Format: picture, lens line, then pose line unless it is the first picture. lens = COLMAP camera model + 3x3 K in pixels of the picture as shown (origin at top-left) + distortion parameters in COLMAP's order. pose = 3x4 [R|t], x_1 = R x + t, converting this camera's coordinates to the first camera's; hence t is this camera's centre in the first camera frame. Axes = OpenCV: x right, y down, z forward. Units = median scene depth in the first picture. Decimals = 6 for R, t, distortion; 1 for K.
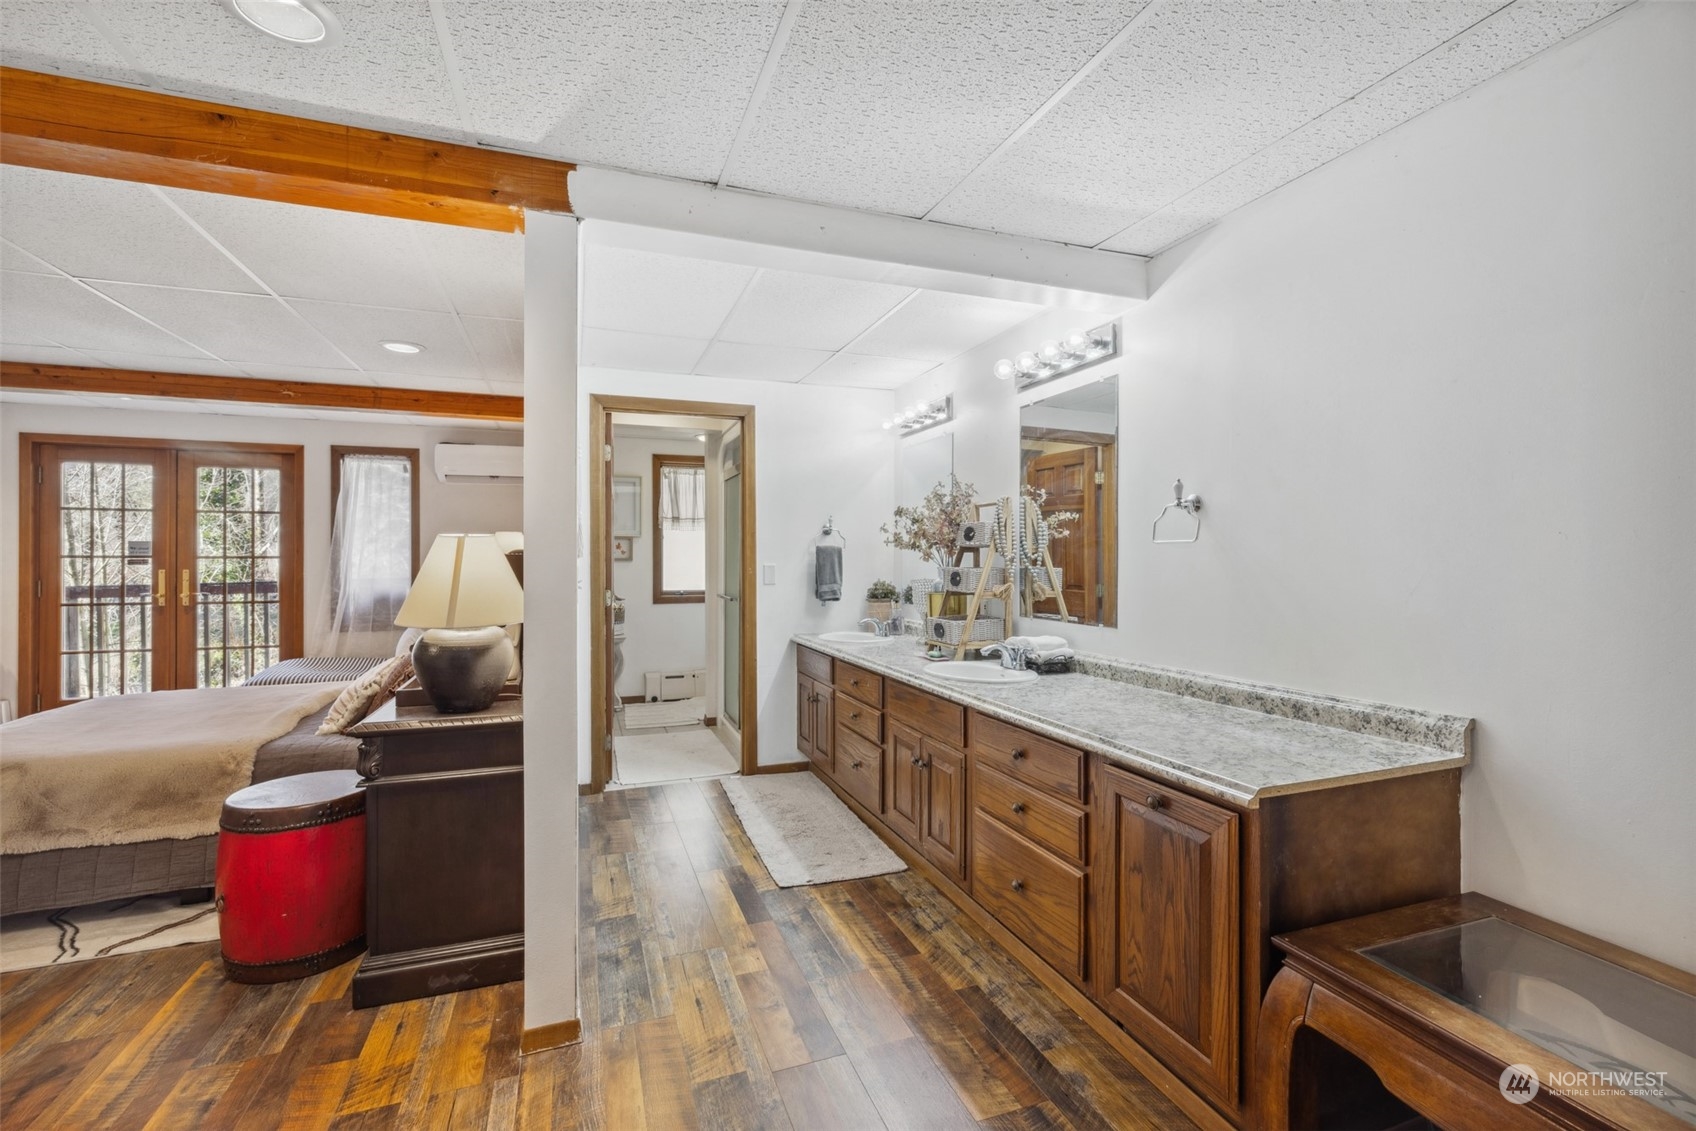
lens RADIAL K [[728.5, 0, 837.7], [0, 728.5, 542.7], [0, 0, 1]] dist [0.002831, -0.000206]
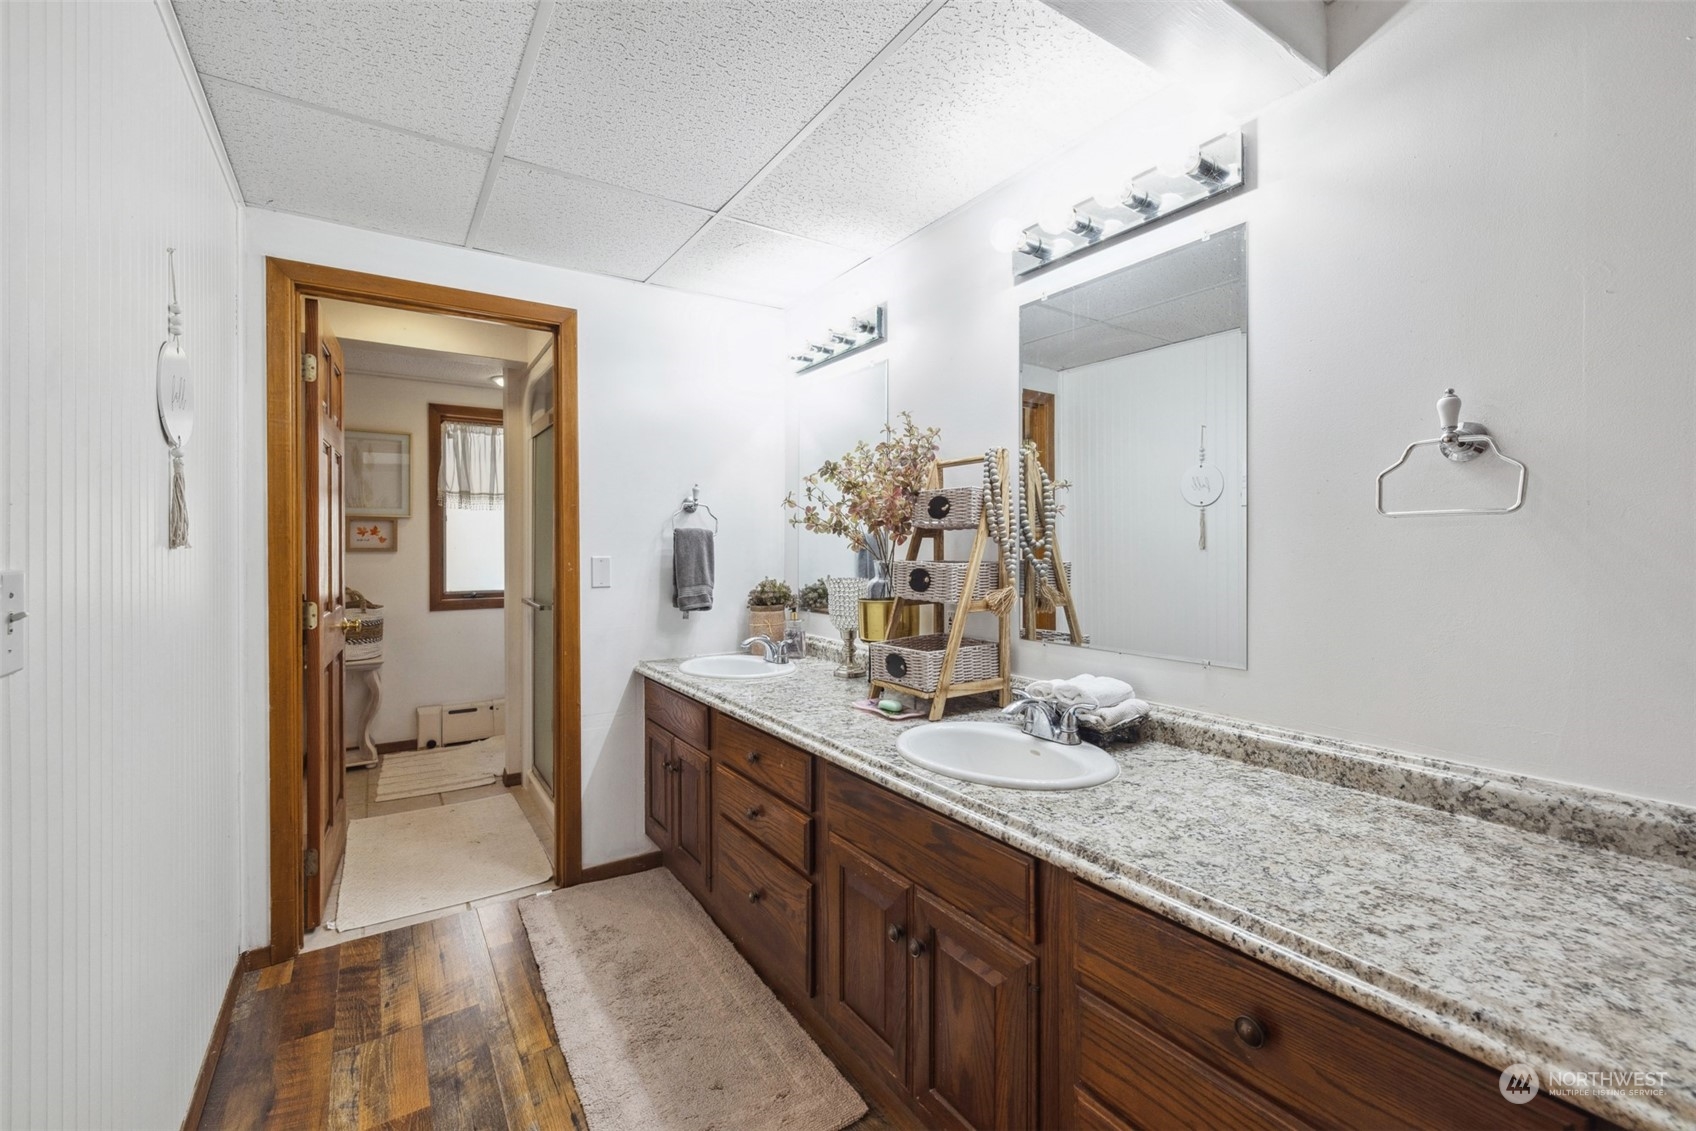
lens RADIAL K [[728.5, 0, 837.7], [0, 728.5, 542.7], [0, 0, 1]] dist [0.002831, -0.000206]
pose [[0.974627, -0.000026, 0.223837, -0.040552], [-0.003256, 0.999893, 0.014291, 0.009042], [-0.223813, -0.014658, 0.974522, 0.391042]]
